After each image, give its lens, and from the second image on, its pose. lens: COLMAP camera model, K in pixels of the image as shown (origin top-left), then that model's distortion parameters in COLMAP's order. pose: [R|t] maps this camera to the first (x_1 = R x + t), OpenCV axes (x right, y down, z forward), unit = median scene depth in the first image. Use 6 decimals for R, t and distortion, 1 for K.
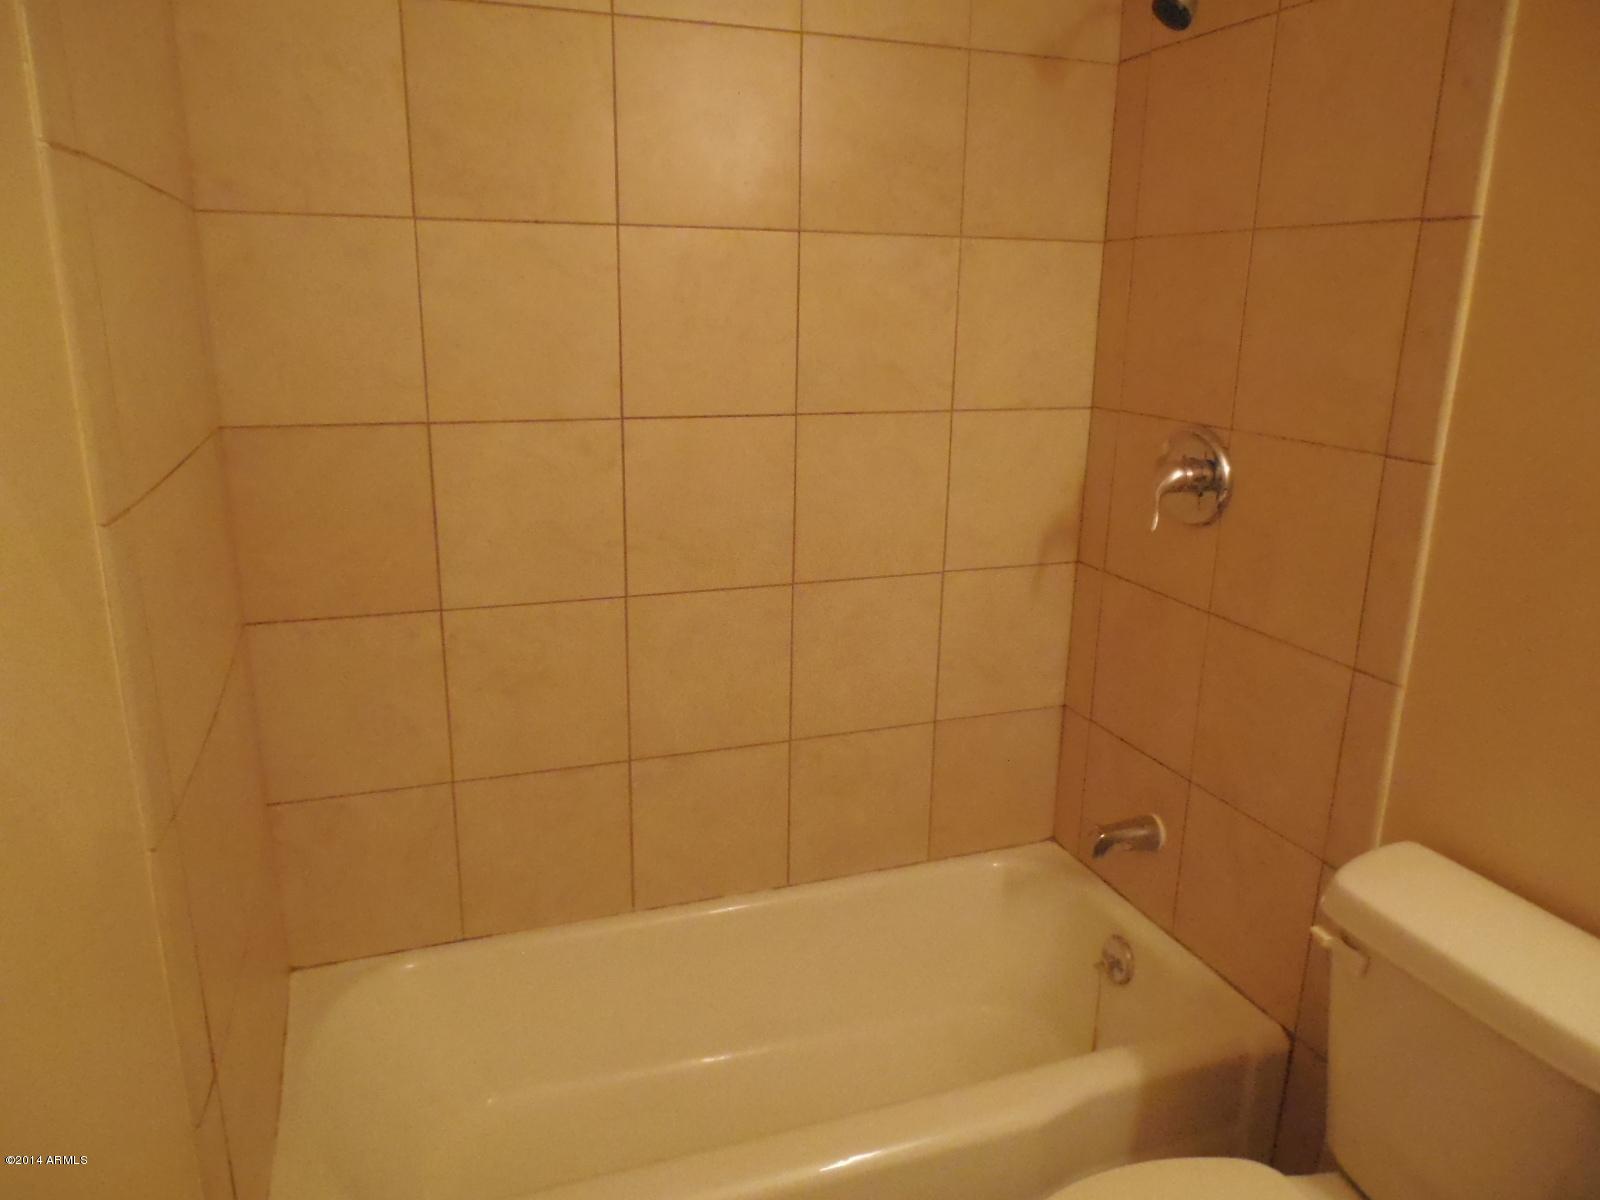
lens RADIAL K [[1126.4, 0, 802.2], [0, 1126.4, 602.5], [0, 0, 1]] dist [-0.017916, 0.009609]
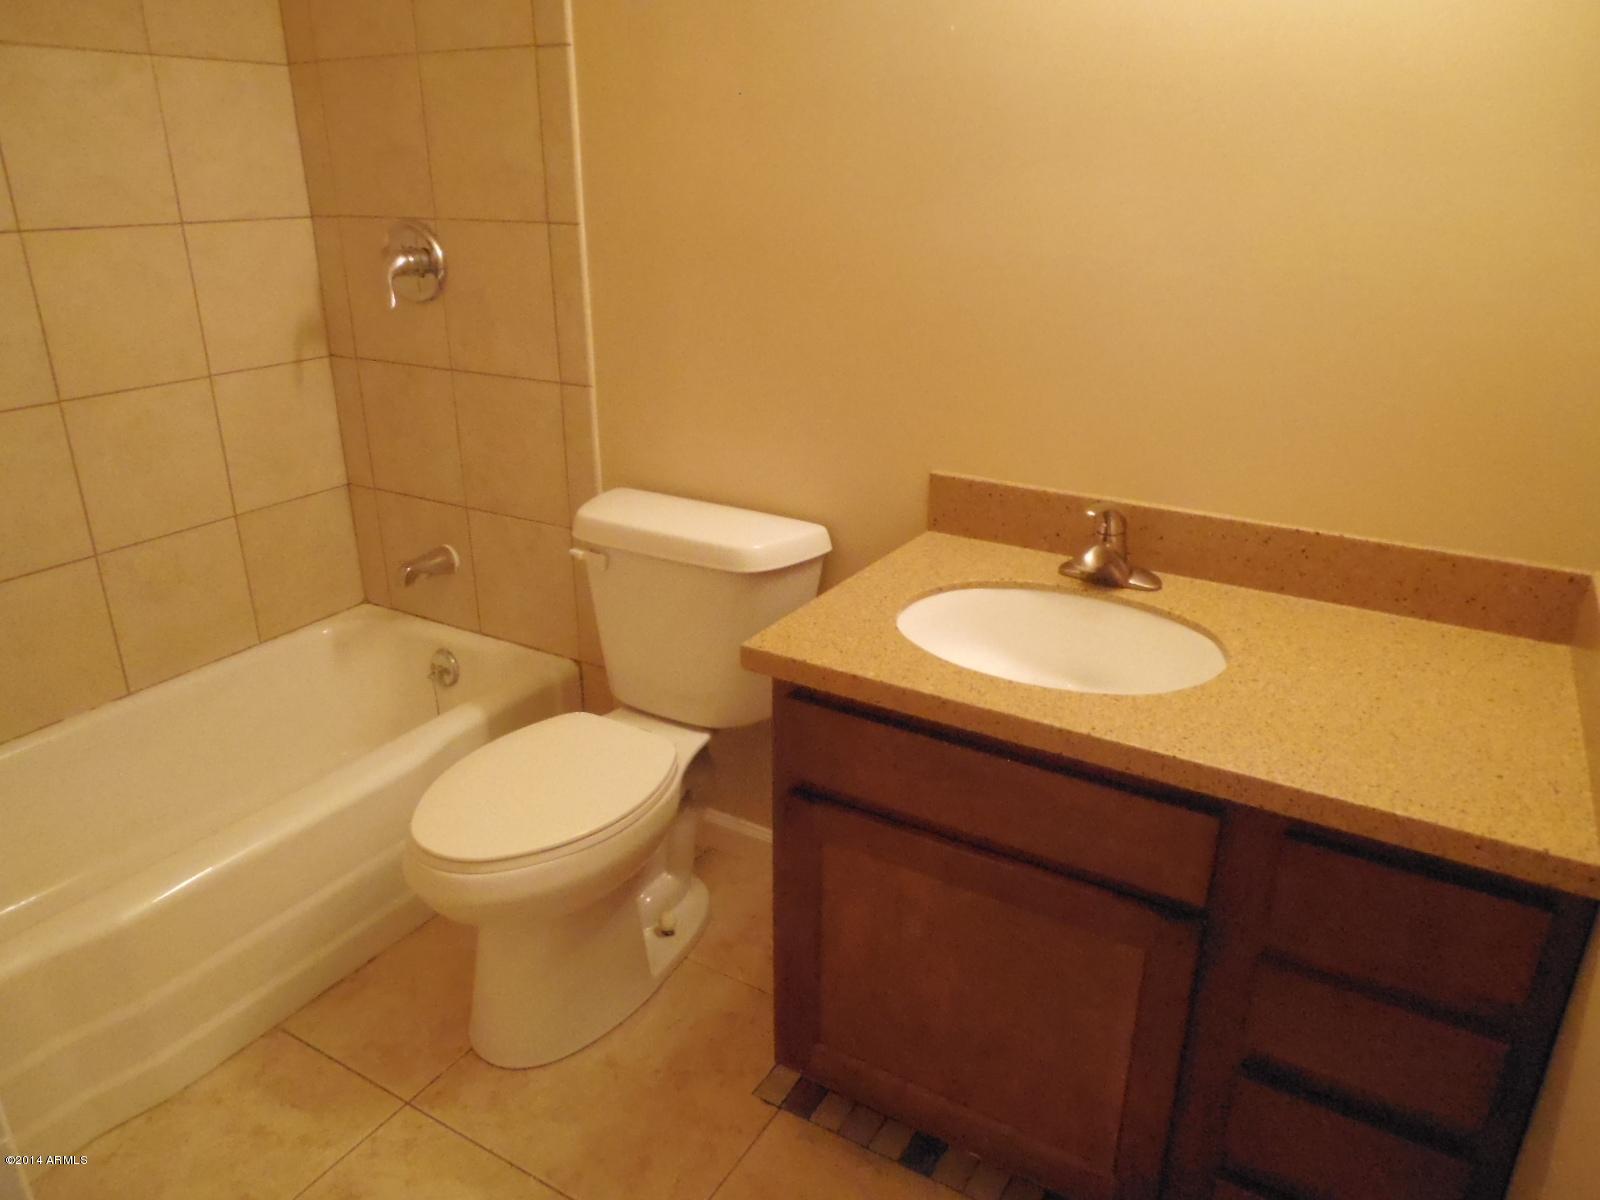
lens RADIAL K [[1126.4, 0, 802.2], [0, 1126.4, 602.5], [0, 0, 1]] dist [-0.017916, 0.009609]
pose [[0.775673, -0.245982, 0.581226, -0.132845], [0.175535, 0.968669, 0.175692, 0.109264], [-0.606233, -0.034254, 0.794549, -0.258805]]
